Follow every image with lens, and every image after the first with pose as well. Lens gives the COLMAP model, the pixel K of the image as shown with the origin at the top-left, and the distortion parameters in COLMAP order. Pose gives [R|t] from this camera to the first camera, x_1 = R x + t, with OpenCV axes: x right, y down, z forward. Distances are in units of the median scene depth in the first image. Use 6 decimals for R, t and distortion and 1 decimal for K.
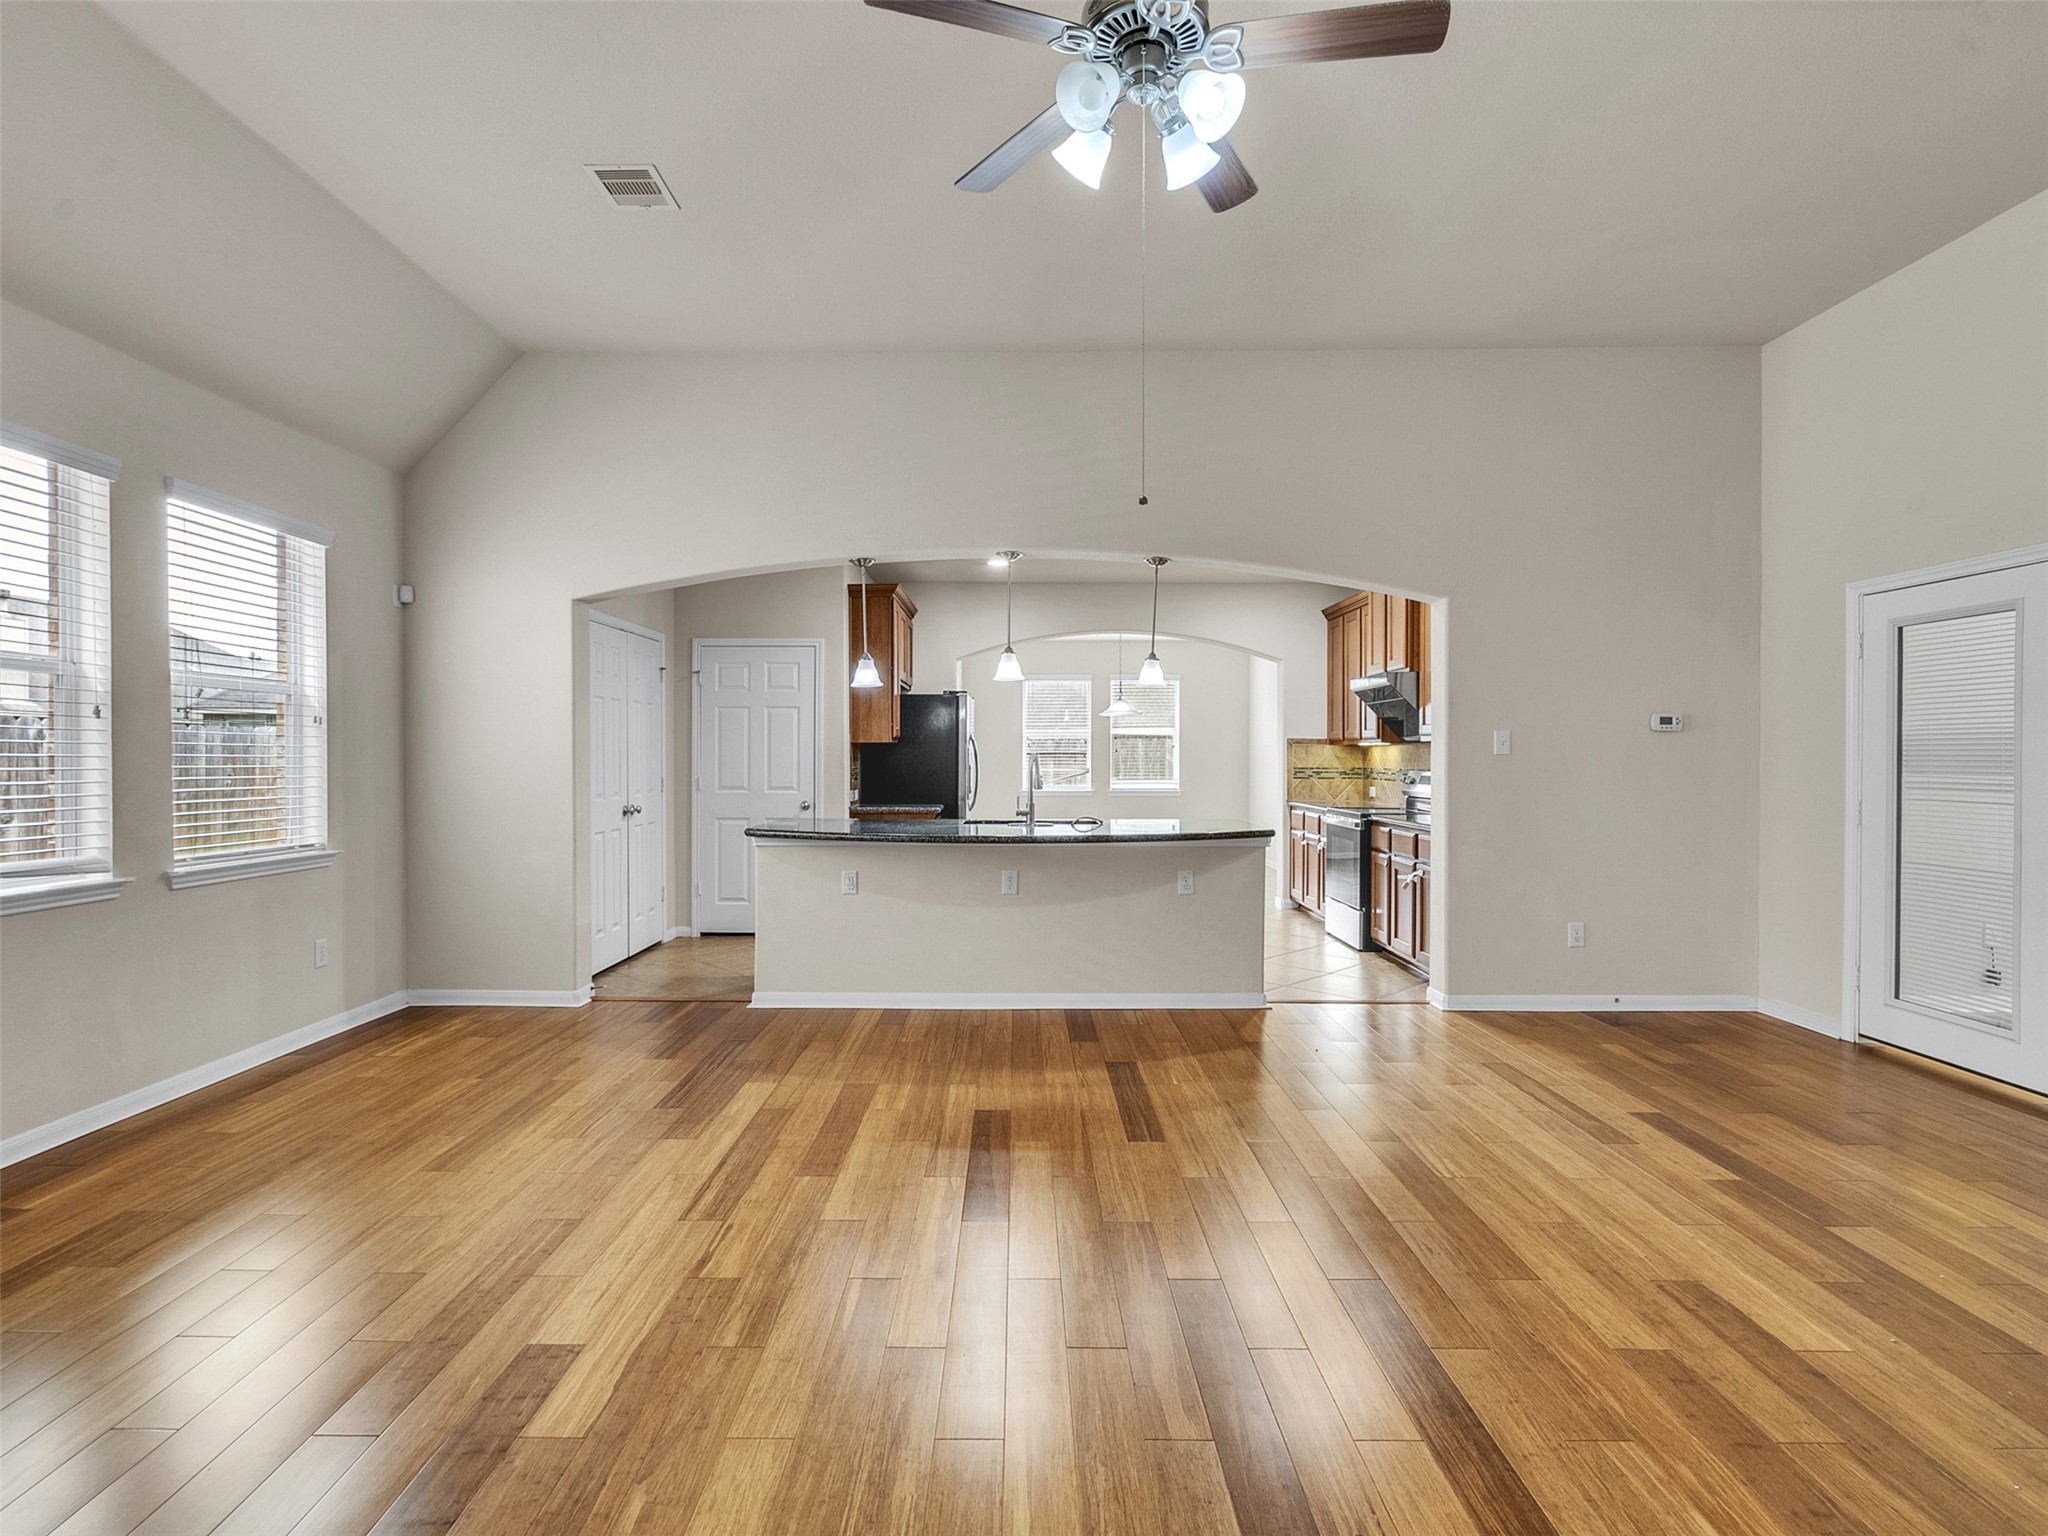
lens RADIAL K [[1044.8, 0, 1019.4], [0, 1044.8, 769.8], [0, 0, 1]] dist [-0.001719, 0.001126]
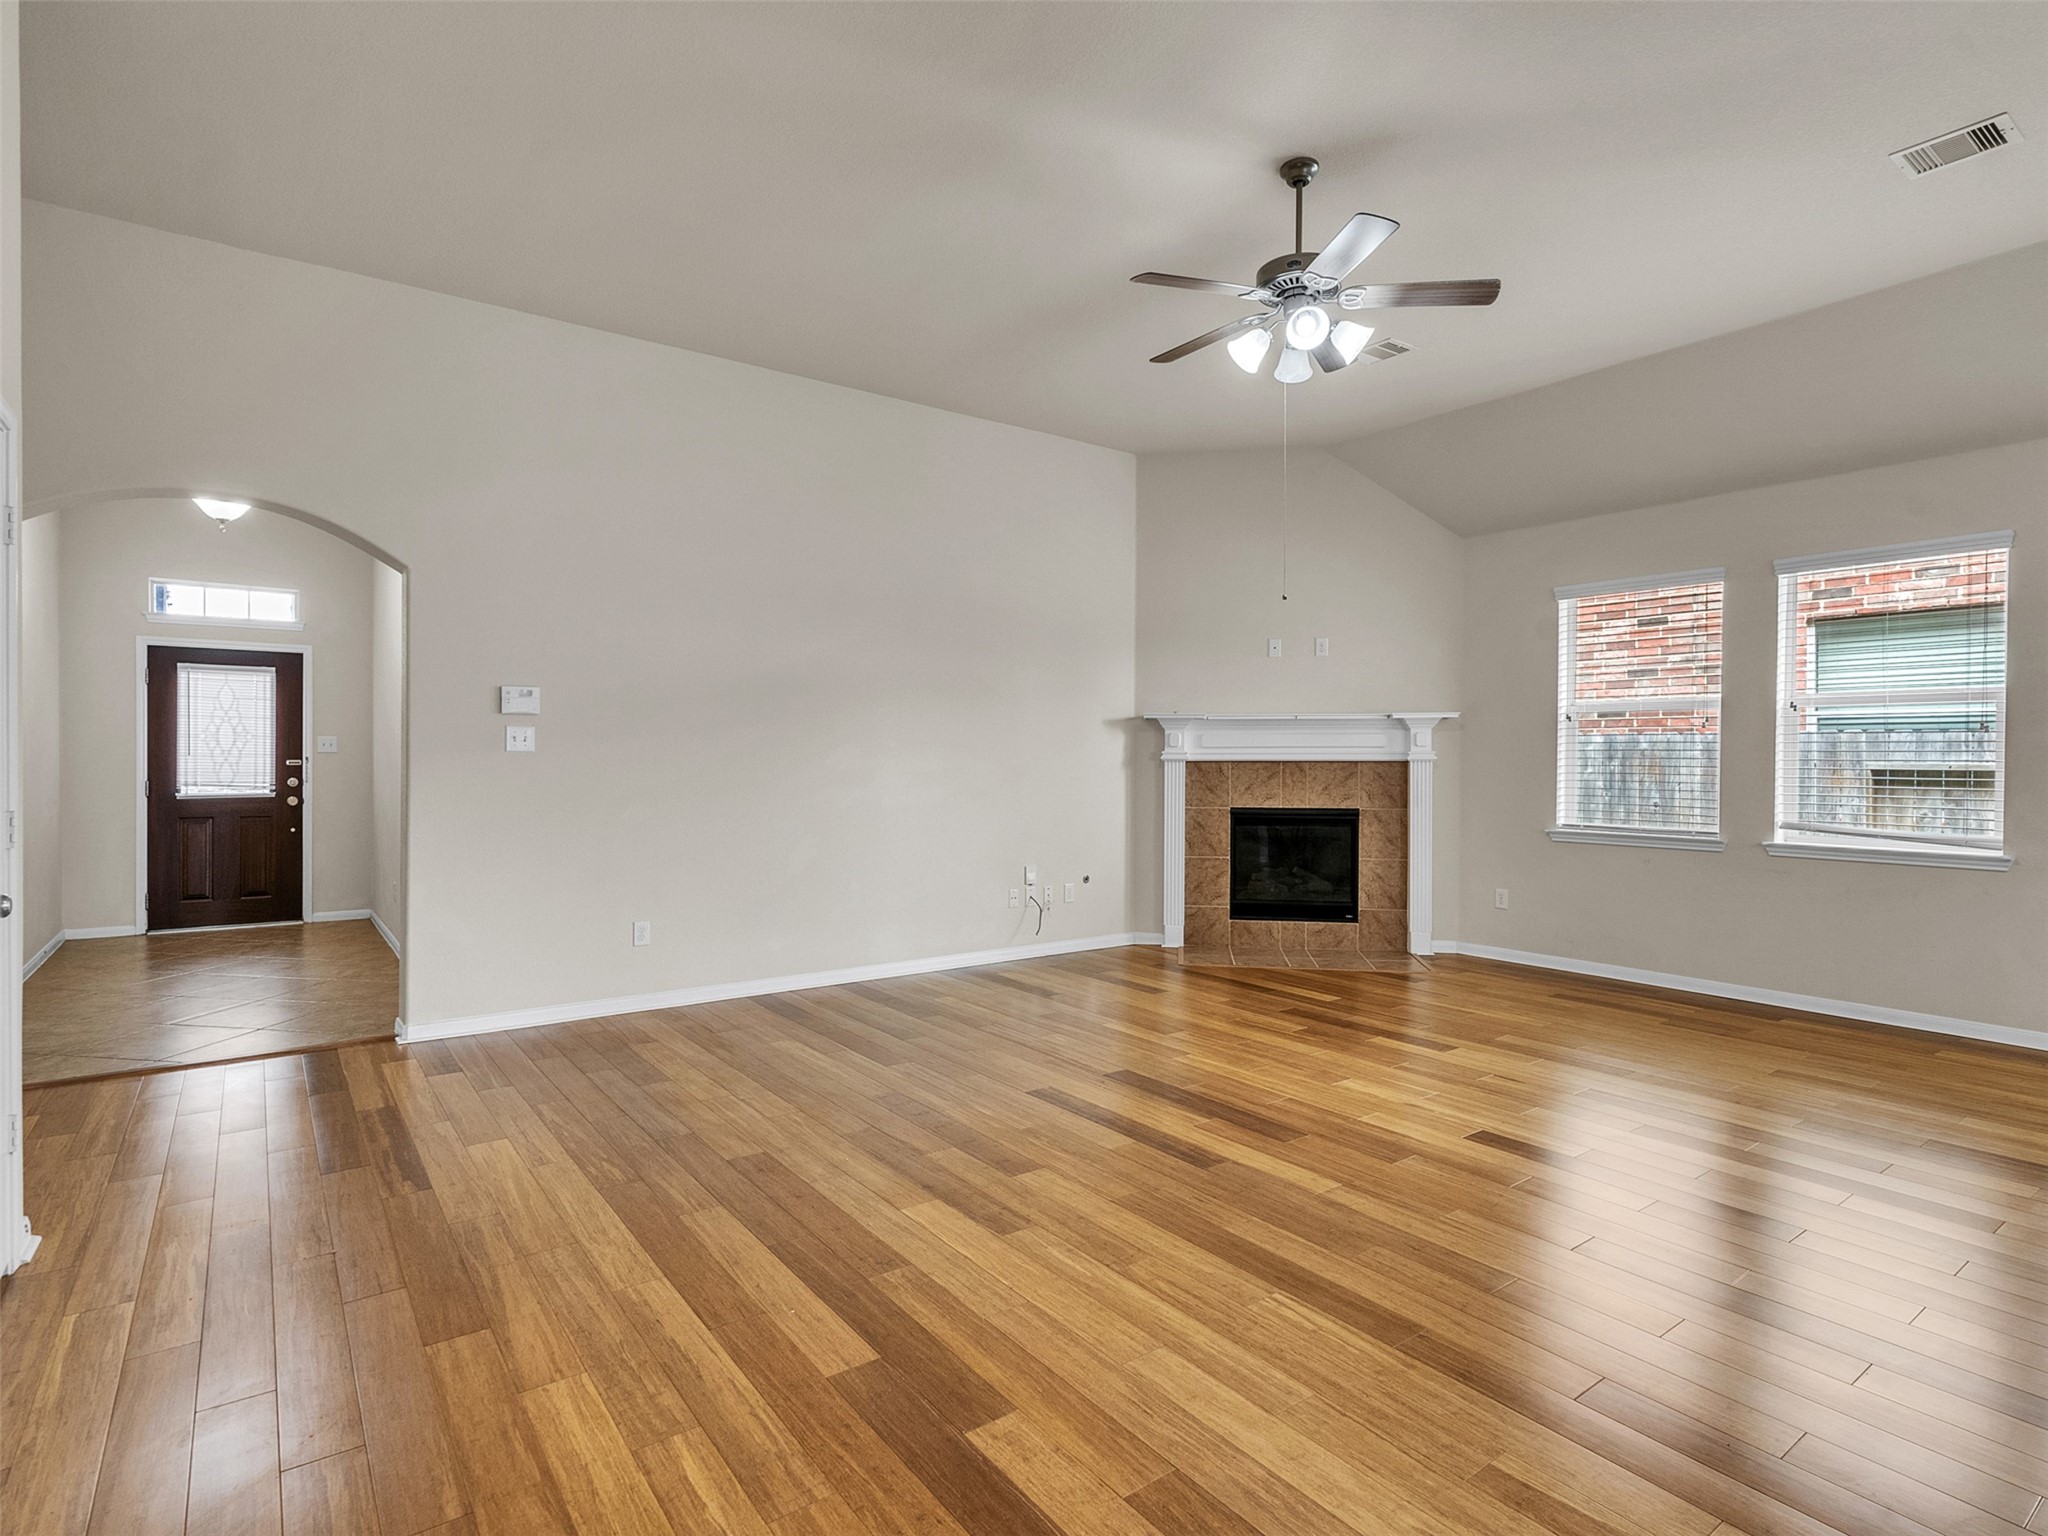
lens RADIAL K [[1044.8, 0, 1022.6], [0, 1044.8, 761.7], [0, 0, 1]] dist [-0.001719, 0.001126]
pose [[-0.799662, -0.002249, -0.600446, 1.236830], [-0.009450, 0.999916, 0.008841, -0.020082], [0.600375, 0.012744, -0.799617, 1.801976]]
